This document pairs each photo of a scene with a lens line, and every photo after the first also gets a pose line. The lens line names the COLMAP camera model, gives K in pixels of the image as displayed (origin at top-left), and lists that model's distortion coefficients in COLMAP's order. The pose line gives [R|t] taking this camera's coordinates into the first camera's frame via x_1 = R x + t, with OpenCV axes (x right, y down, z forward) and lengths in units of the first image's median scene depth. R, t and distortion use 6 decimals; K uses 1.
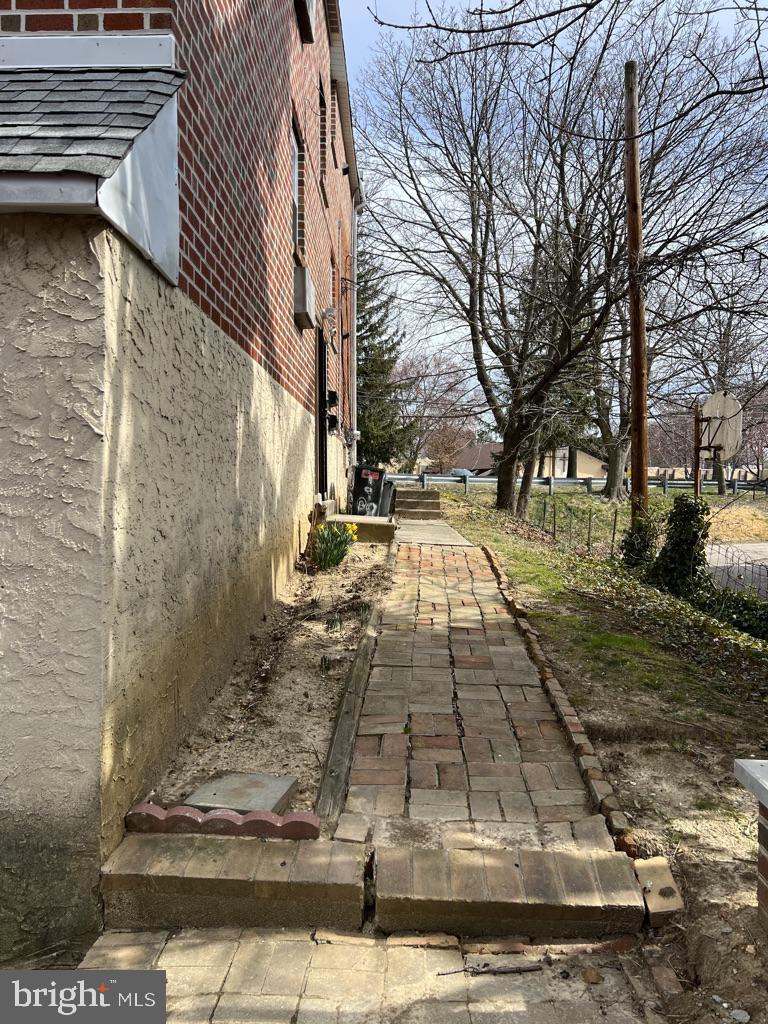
lens RADIAL K [[780.3, 0, 380.4], [0, 780.3, 517.1], [0, 0, 1]] dist [0.040642, -0.035848]
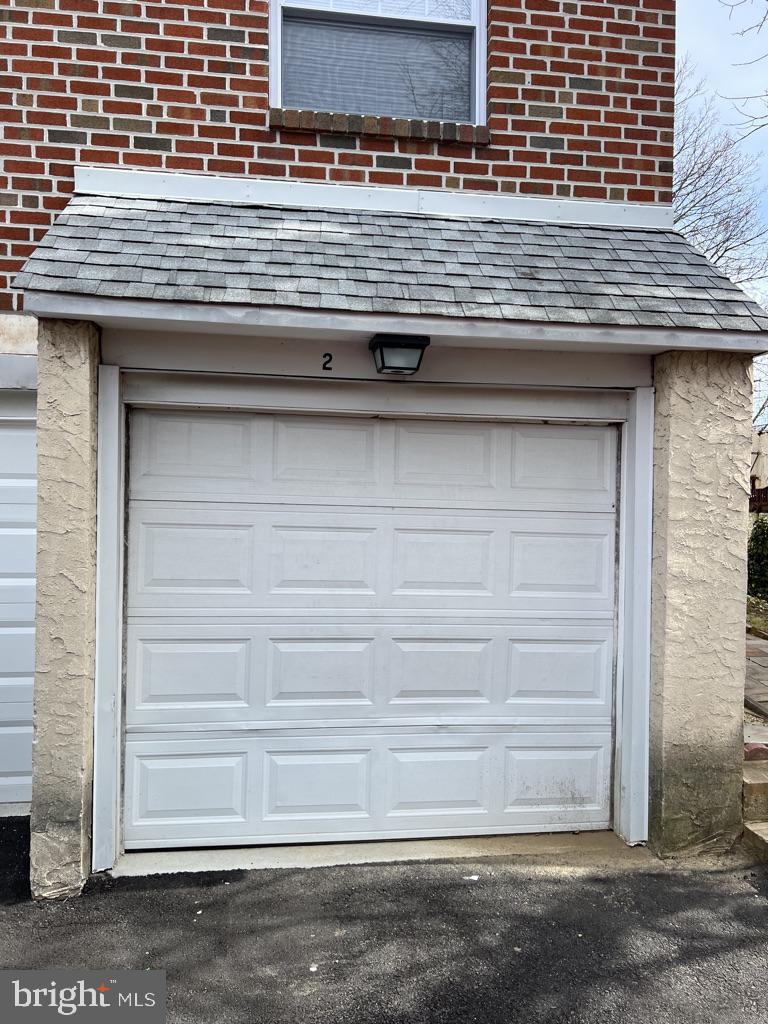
lens RADIAL K [[780.3, 0, 386.7], [0, 780.3, 507.5], [0, 0, 1]] dist [0.040642, -0.035848]
pose [[0.985492, 0.004792, 0.169655, -1.290562], [-0.000806, 0.999722, -0.023560, -0.041733], [-0.169720, 0.023082, 0.985222, -0.386030]]
